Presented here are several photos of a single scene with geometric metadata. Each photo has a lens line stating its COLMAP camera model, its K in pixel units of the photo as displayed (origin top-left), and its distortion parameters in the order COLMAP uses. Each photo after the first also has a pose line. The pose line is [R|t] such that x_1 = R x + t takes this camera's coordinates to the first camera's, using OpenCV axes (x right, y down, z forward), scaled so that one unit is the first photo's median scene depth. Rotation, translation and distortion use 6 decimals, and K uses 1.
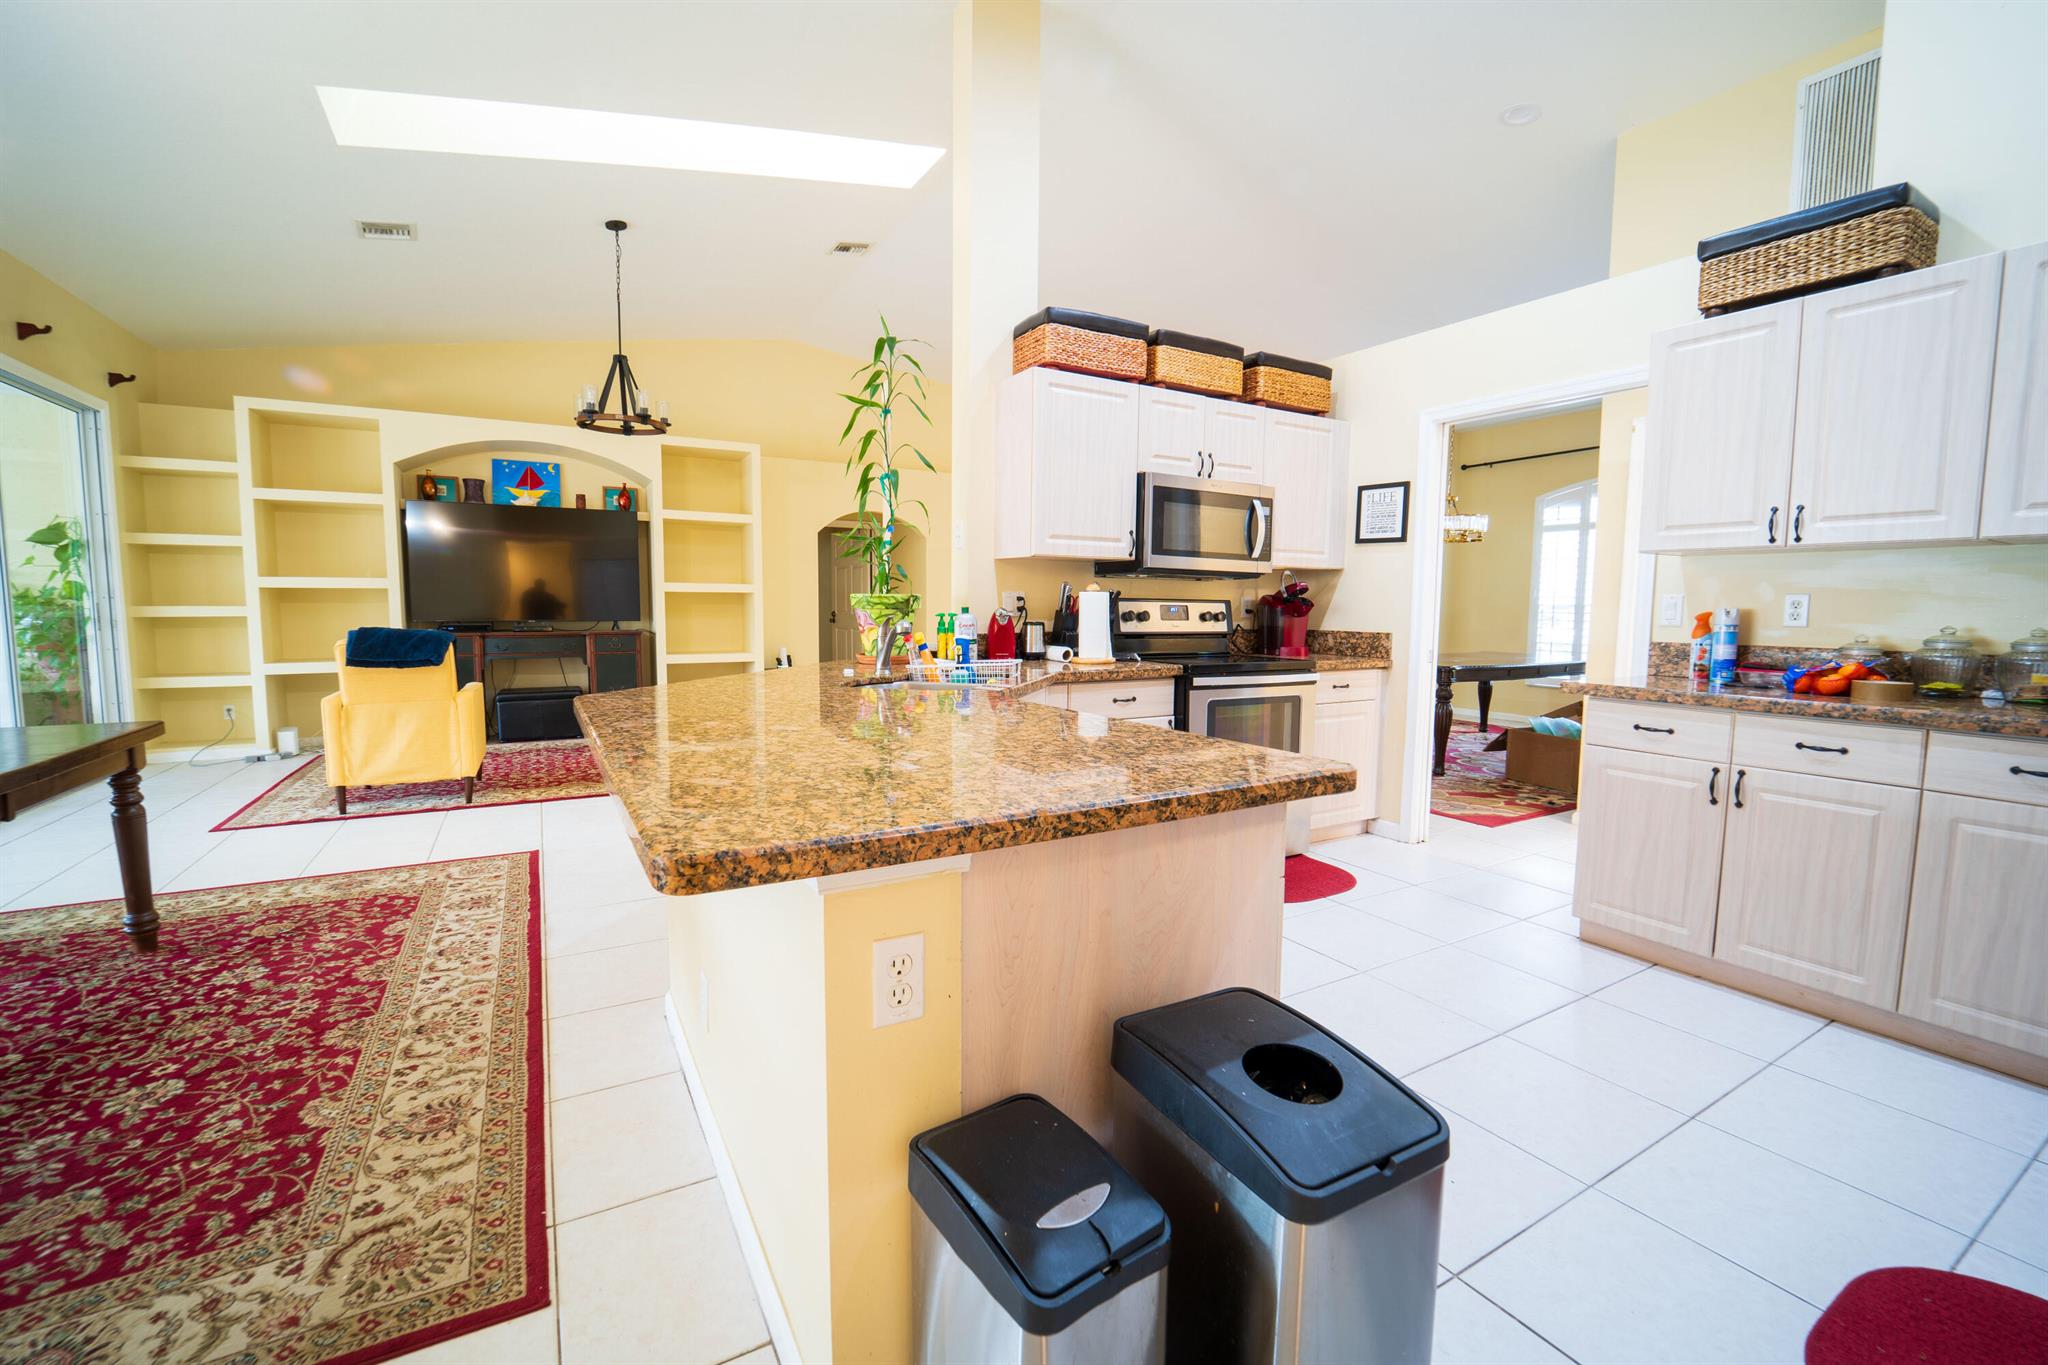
lens RADIAL K [[843.9, 0, 1024.2], [0, 843.9, 679.4], [0, 0, 1]] dist [-0.021676, 0.000652]
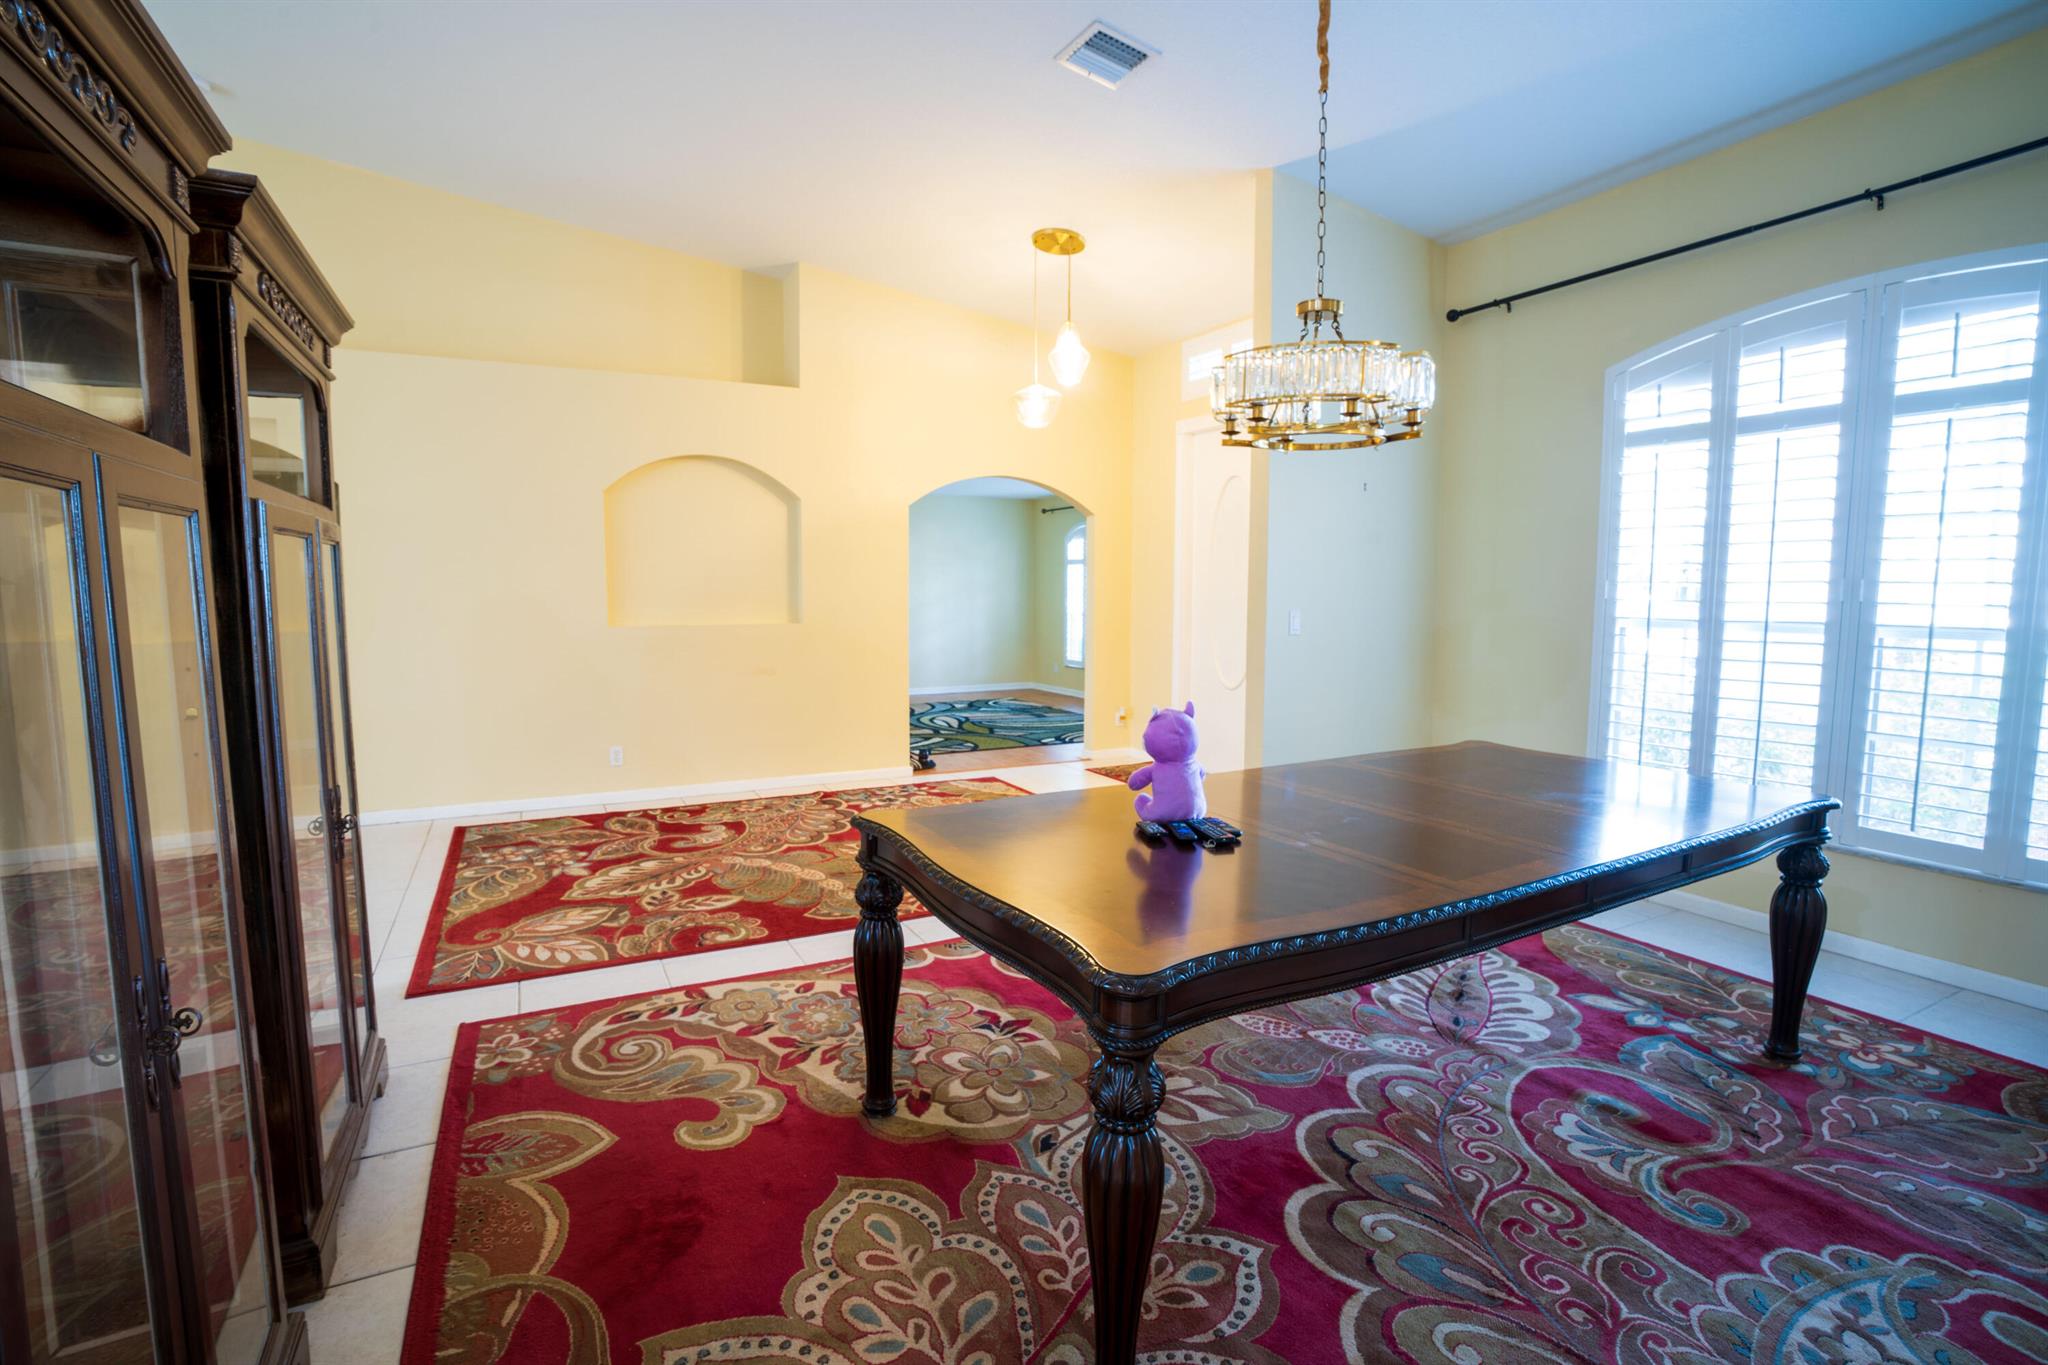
lens RADIAL K [[945.7, 0, 1019.7], [0, 945.7, 677.0], [0, 0, 1]] dist [-0.069195, 0.025013]
pose [[0.999154, -0.002303, -0.041072, 0.974938], [0.002576, 0.999975, 0.006607, -0.183636], [0.041056, -0.006708, 0.999134, 1.523702]]
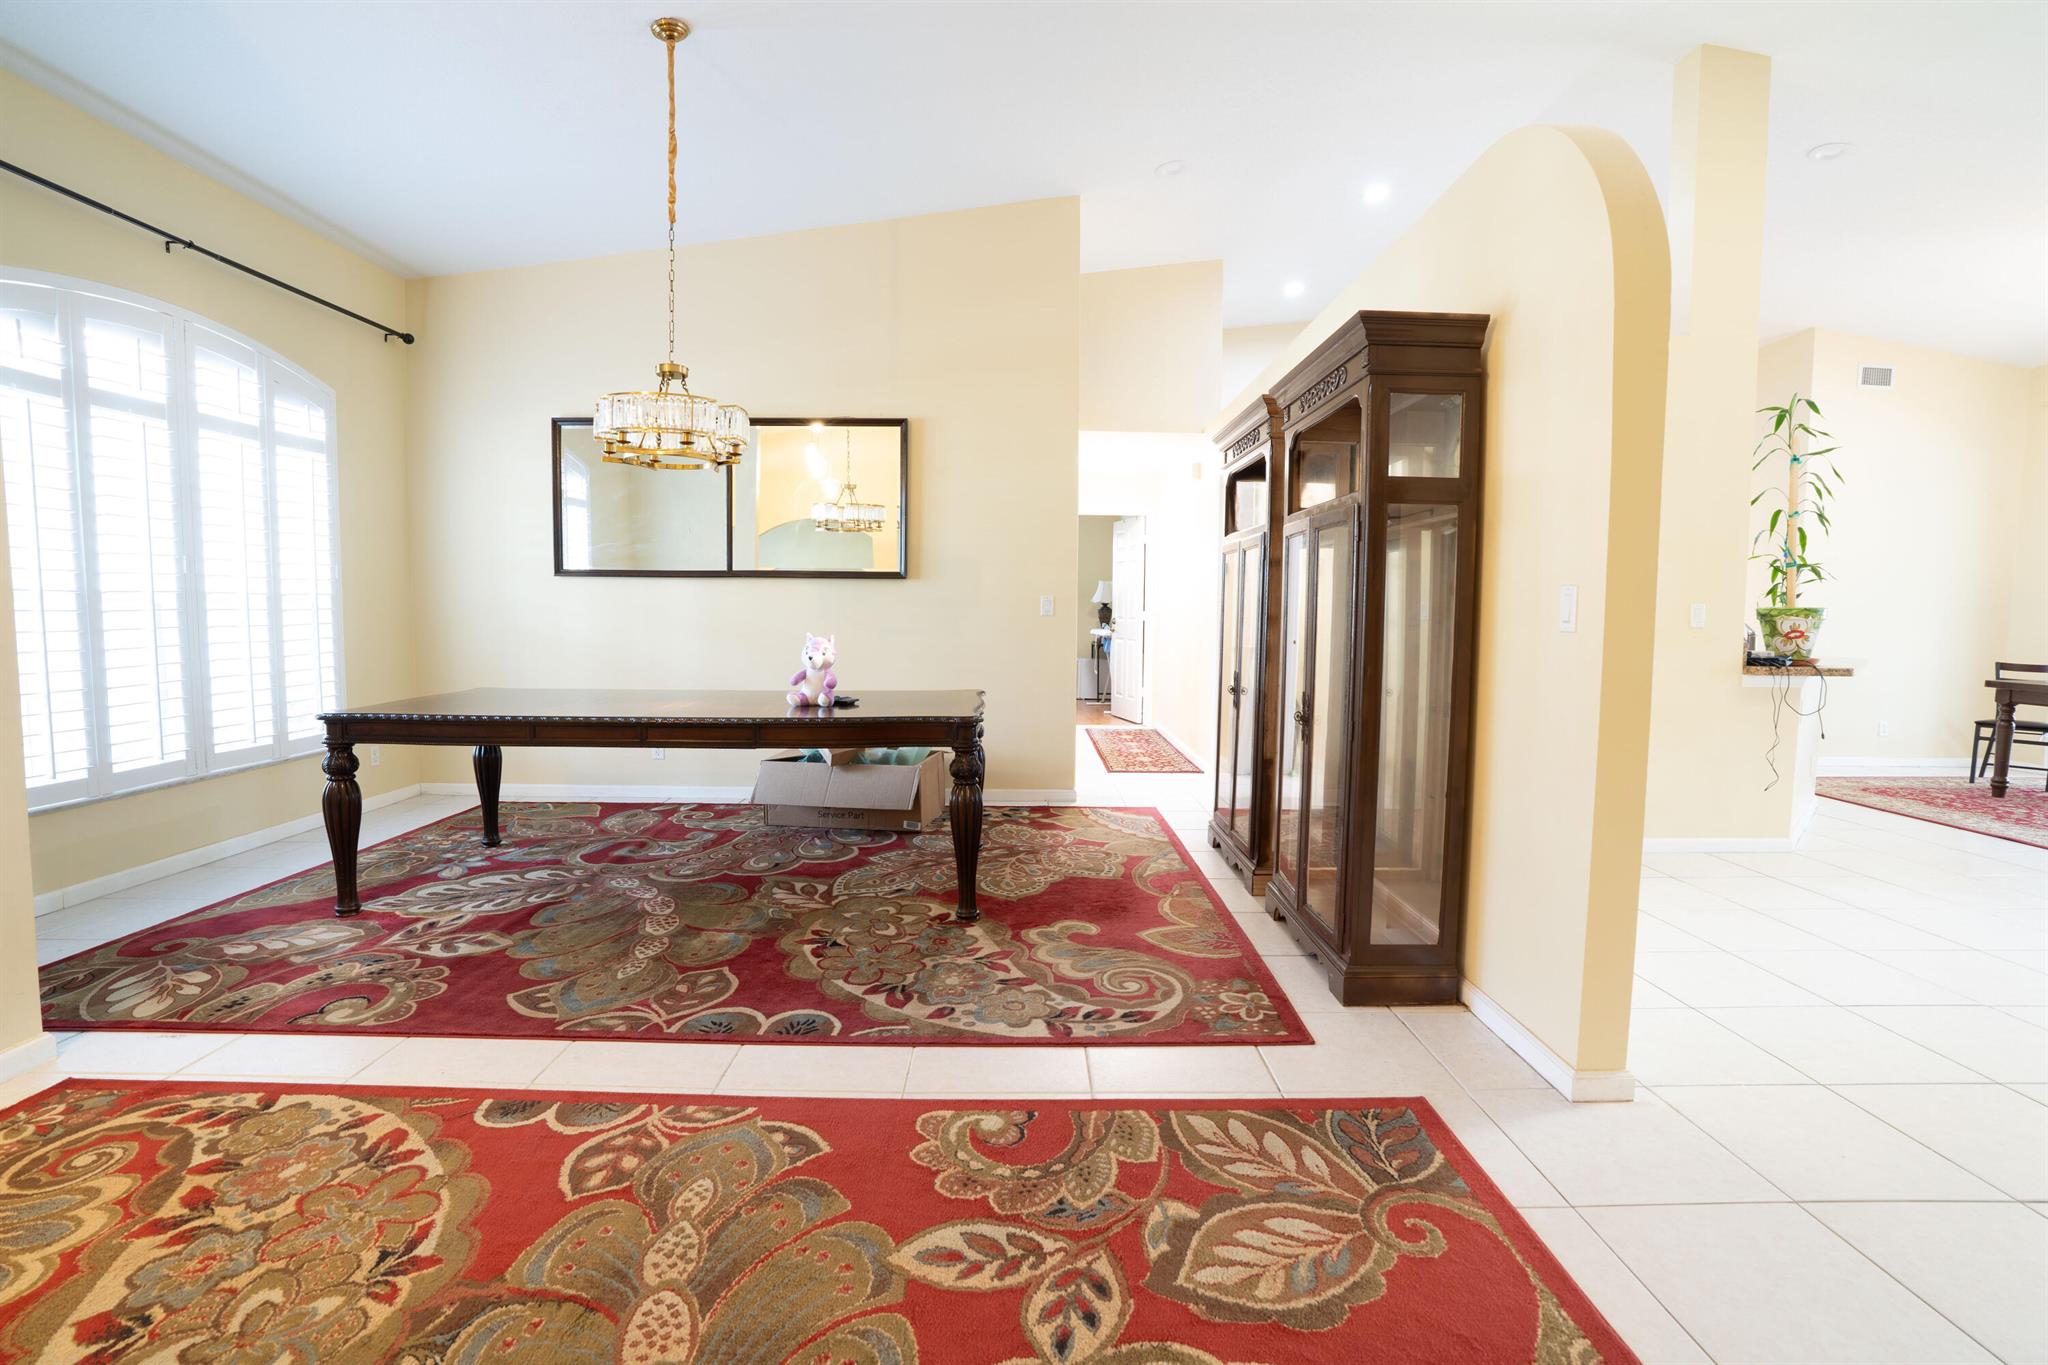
lens RADIAL K [[945.7, 0, 1019.7], [0, 945.7, 677.0], [0, 0, 1]] dist [-0.069195, 0.025013]
pose [[-0.865487, -0.055333, 0.497866, 0.168017], [0.025275, 0.987791, 0.153720, -0.292398], [-0.500293, 0.145626, -0.853522, 3.299502]]
